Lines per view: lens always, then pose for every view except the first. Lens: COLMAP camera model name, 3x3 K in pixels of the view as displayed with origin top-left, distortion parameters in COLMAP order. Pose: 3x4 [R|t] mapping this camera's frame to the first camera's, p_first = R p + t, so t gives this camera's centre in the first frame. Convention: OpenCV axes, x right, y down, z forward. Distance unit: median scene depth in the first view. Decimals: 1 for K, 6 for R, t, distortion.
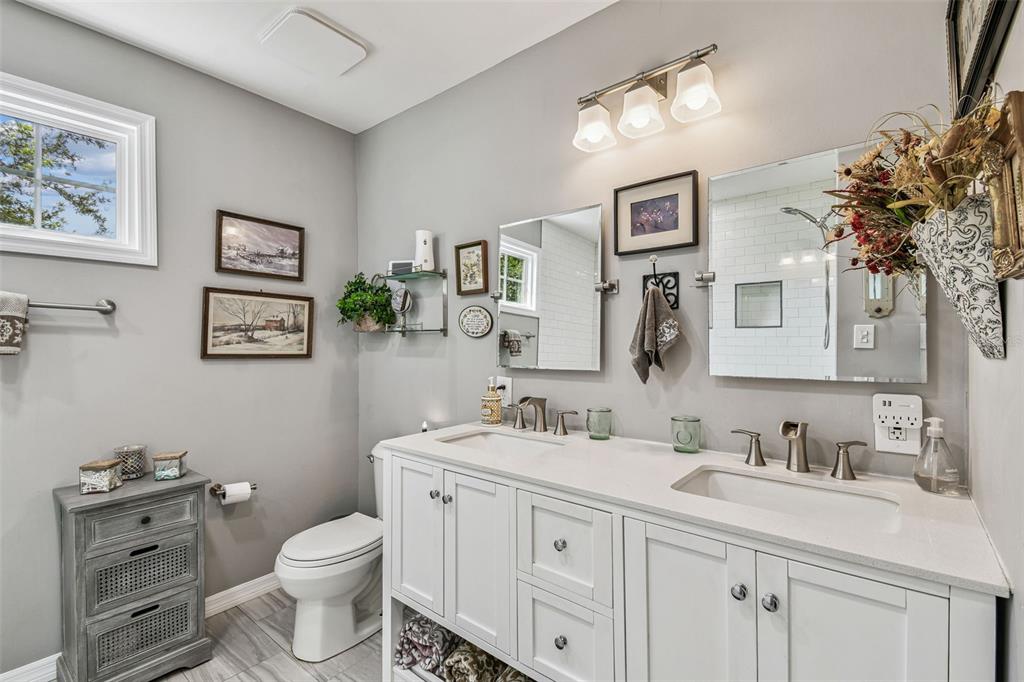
lens RADIAL K [[456.9, 0, 518.7], [0, 456.9, 344.2], [0, 0, 1]] dist [0.045368, -0.026368]
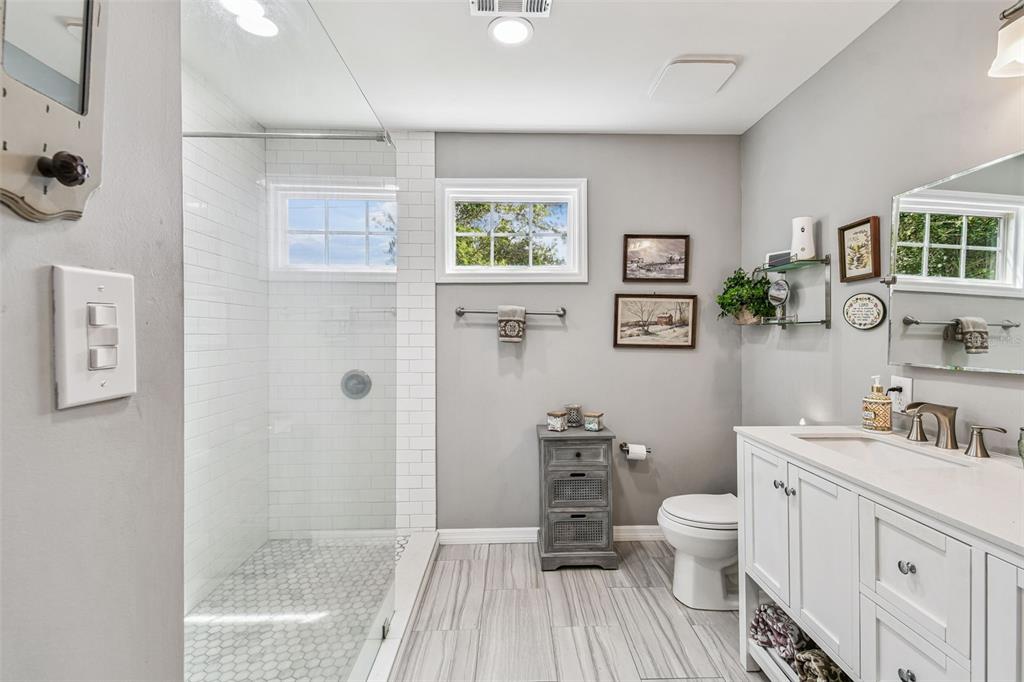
lens RADIAL K [[456.9, 0, 518.7], [0, 456.9, 344.2], [0, 0, 1]] dist [0.045368, -0.026368]
pose [[0.645289, 0.015880, -0.763774, 0.172580], [-0.001739, 0.999812, 0.019318, -0.003097], [0.763937, -0.011138, 0.645195, -0.078852]]
